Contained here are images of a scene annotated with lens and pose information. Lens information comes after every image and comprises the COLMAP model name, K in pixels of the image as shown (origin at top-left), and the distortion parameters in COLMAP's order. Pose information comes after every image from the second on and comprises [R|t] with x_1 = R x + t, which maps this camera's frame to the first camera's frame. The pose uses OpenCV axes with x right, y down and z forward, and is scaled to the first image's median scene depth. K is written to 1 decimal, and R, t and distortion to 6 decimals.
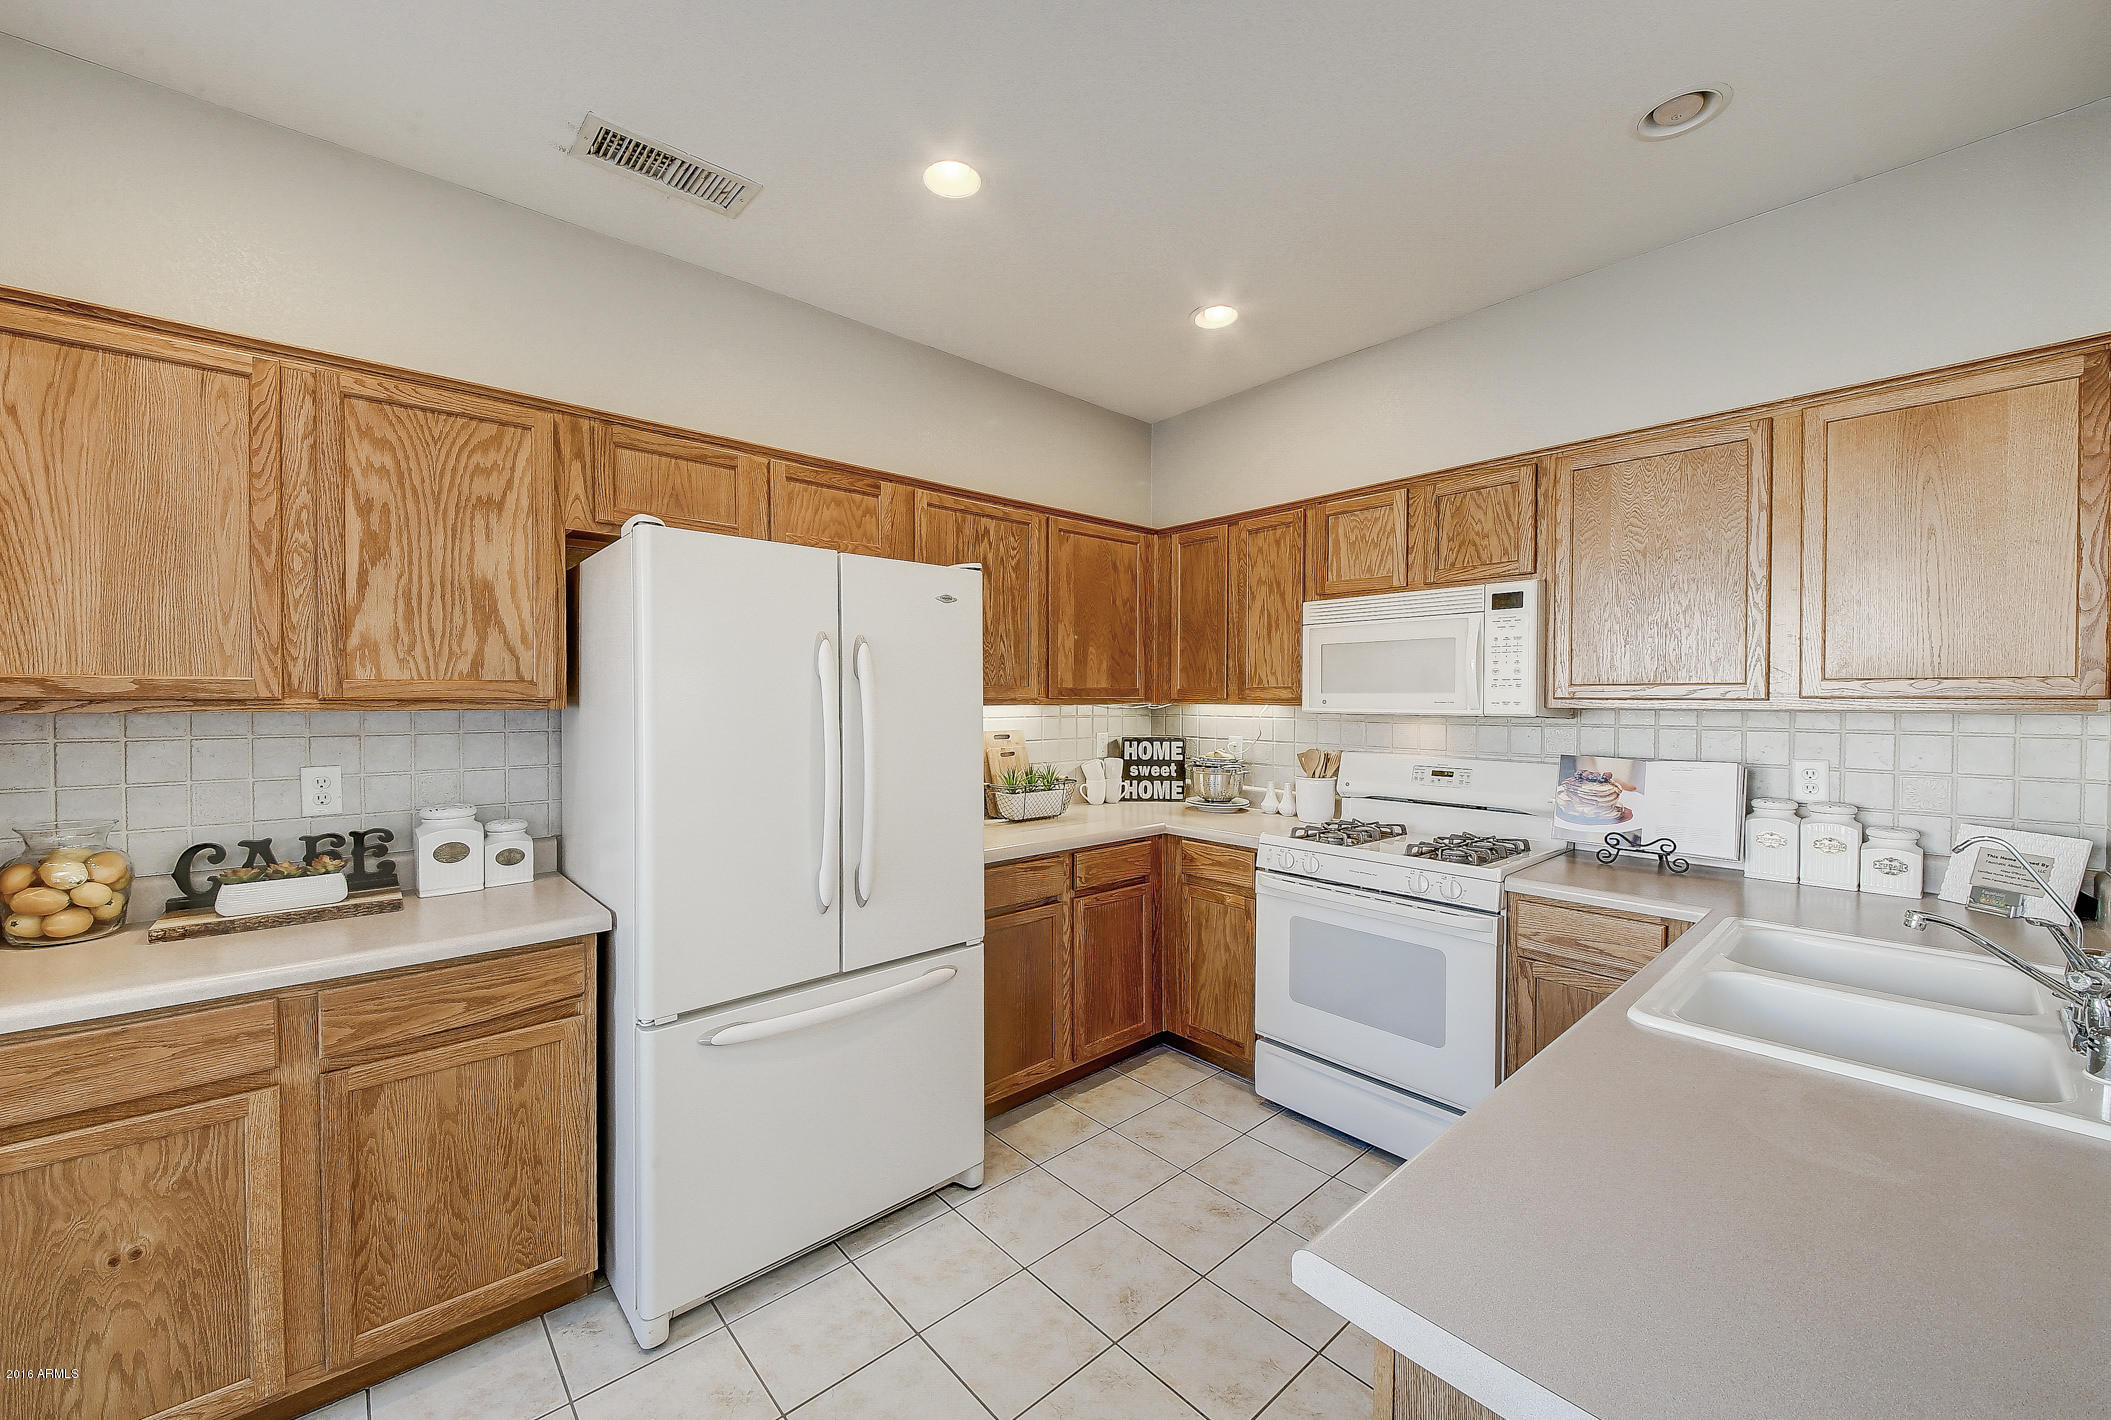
lens RADIAL K [[806.5, 0, 1003.0], [0, 806.5, 702.4], [0, 0, 1]] dist [-0.007814, -0.000540]
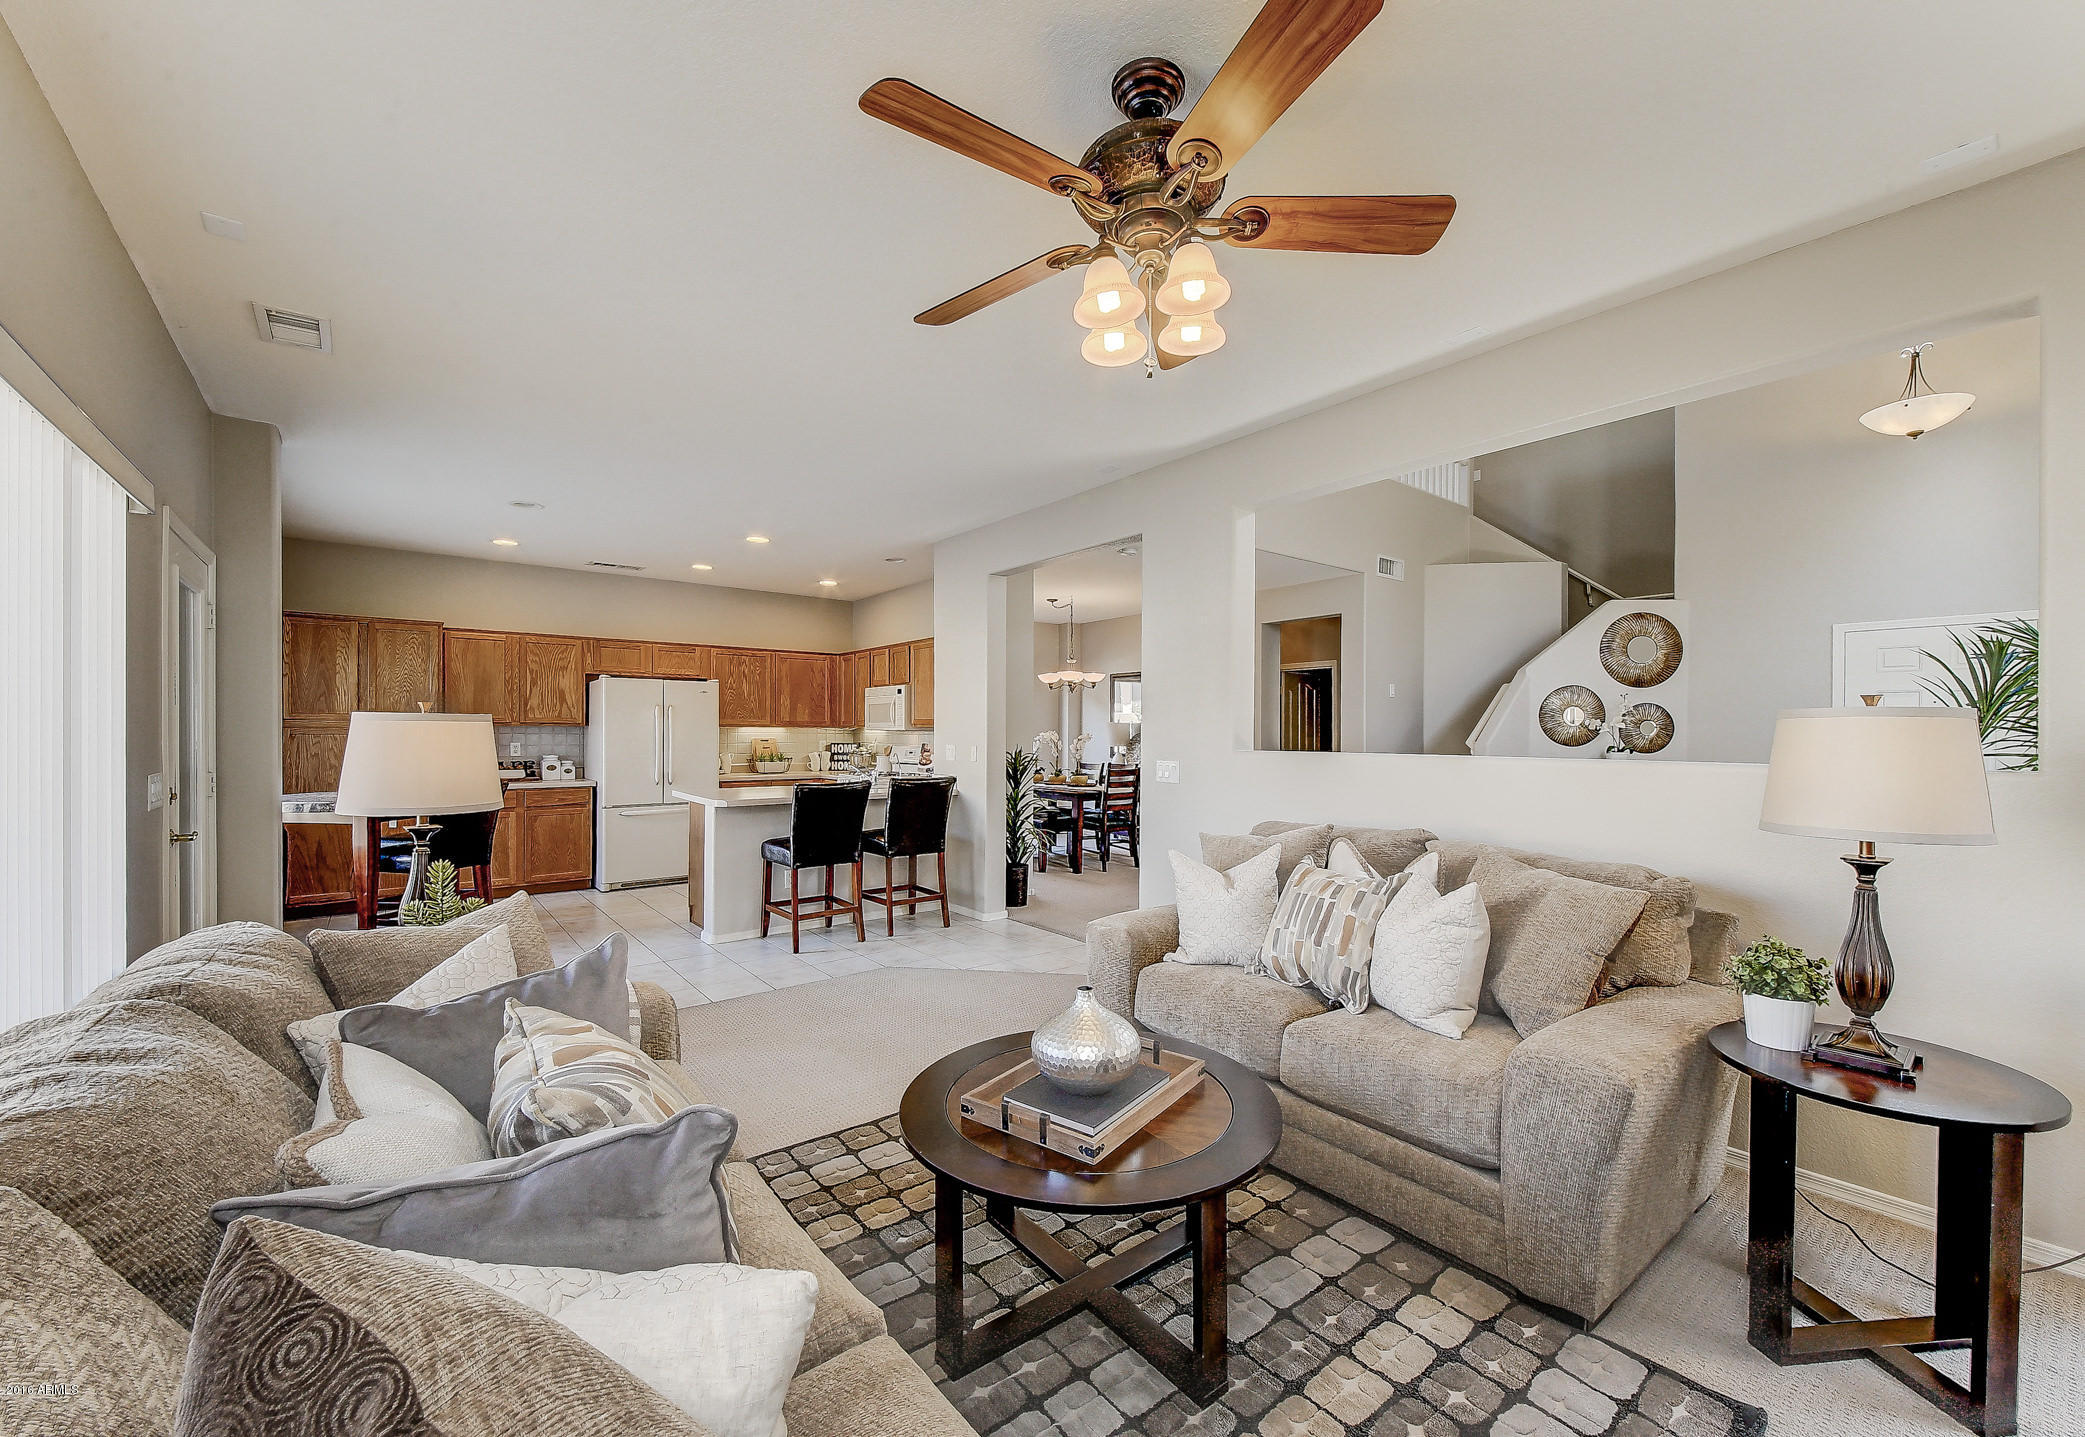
lens RADIAL K [[858.1, 0, 1039.0], [0, 858.1, 730.1], [0, 0, 1]] dist [0.000781, -0.000054]
pose [[0.999481, 0.002267, -0.032139, 1.248265], [-0.002554, 0.999957, -0.008890, 0.043287], [0.032117, 0.008967, 0.999444, -2.145816]]
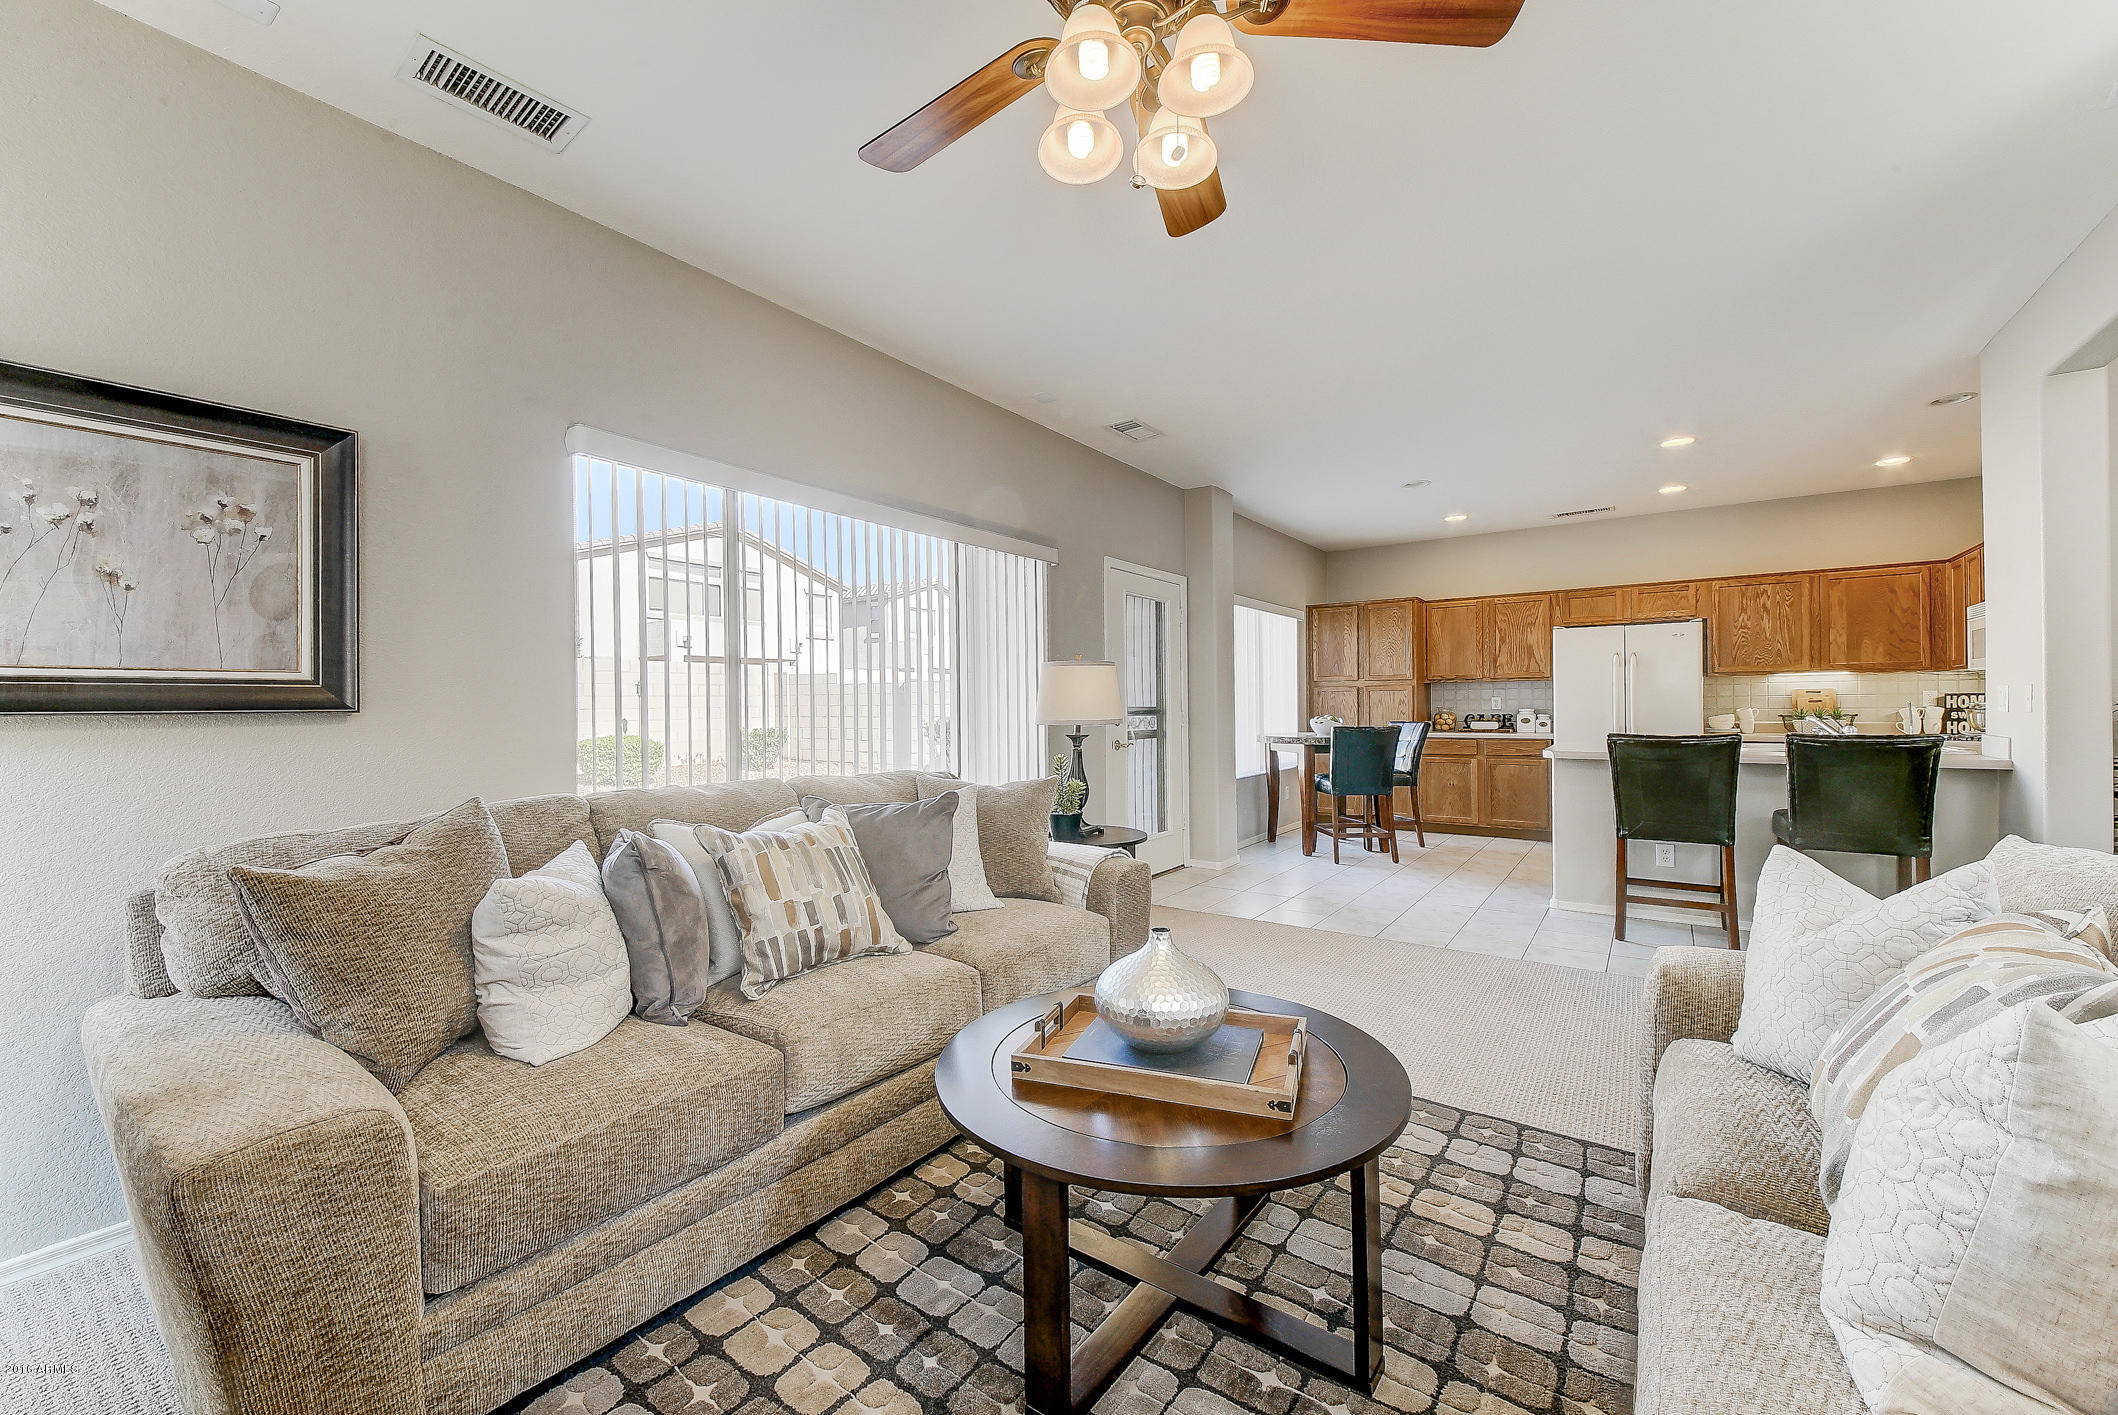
lens RADIAL K [[809.1, 0, 1049.9], [0, 809.1, 709.1], [0, 0, 1]] dist [-0.007814, -0.000540]
pose [[0.211482, -0.000217, -0.977382, 1.961459], [0.003229, 0.999995, 0.000477, 0.103150], [0.977377, -0.003257, 0.211482, -1.511284]]
